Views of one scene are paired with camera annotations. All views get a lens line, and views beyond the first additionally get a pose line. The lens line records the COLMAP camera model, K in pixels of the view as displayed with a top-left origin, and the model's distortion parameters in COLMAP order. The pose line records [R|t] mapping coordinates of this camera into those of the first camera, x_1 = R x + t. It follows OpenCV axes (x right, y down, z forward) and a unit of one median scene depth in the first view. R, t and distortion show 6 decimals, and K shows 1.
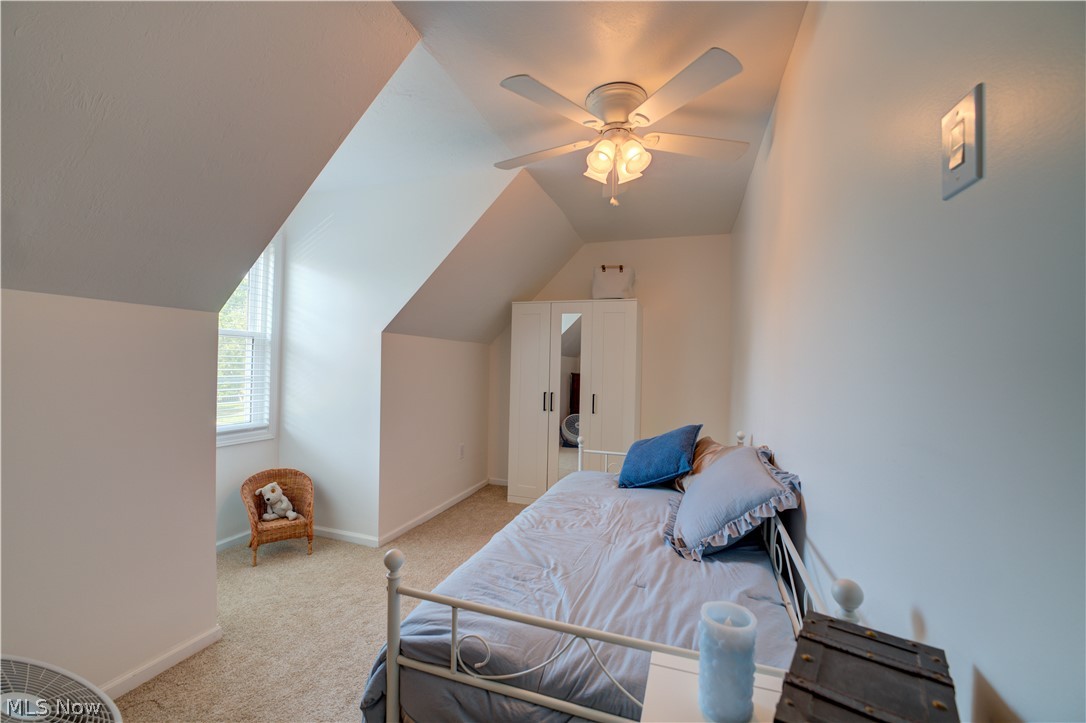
lens RADIAL K [[437.7, 0, 543.0], [0, 437.7, 361.5], [0, 0, 1]] dist [-0.038487, 0.006863]
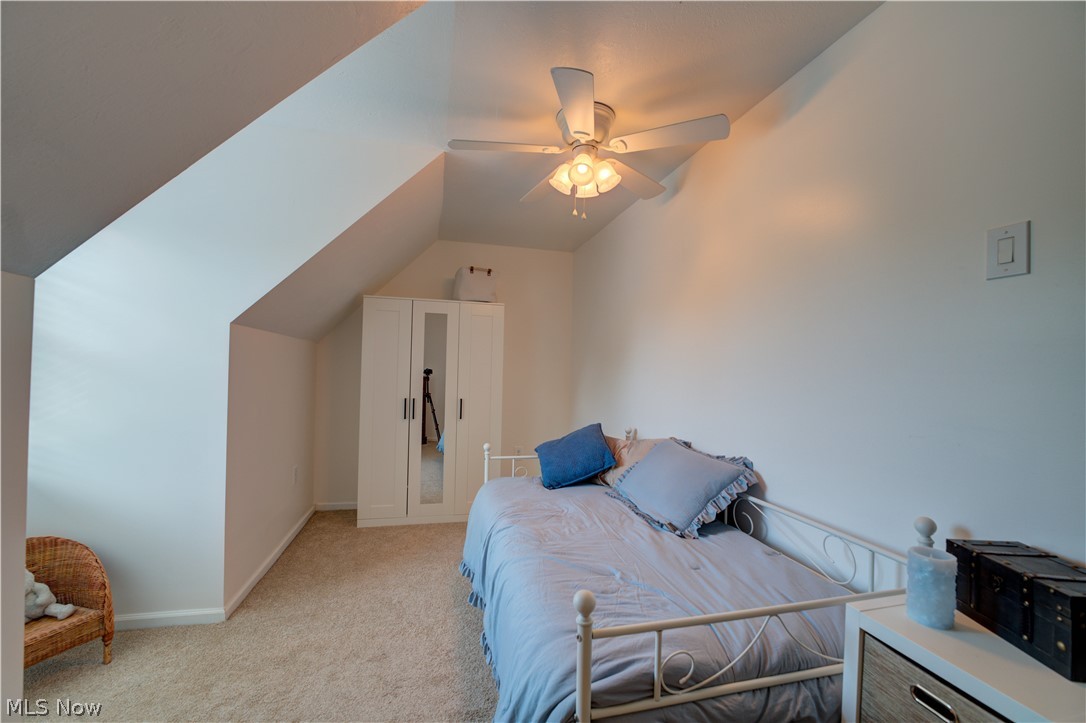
lens RADIAL K [[437.7, 0, 543.0], [0, 437.7, 361.5], [0, 0, 1]] dist [-0.038487, 0.006863]
pose [[0.844070, 0.009588, 0.536147, -0.391820], [-0.008078, 0.999954, -0.005166, -0.006593], [-0.536172, 0.000030, 0.844109, 0.141674]]
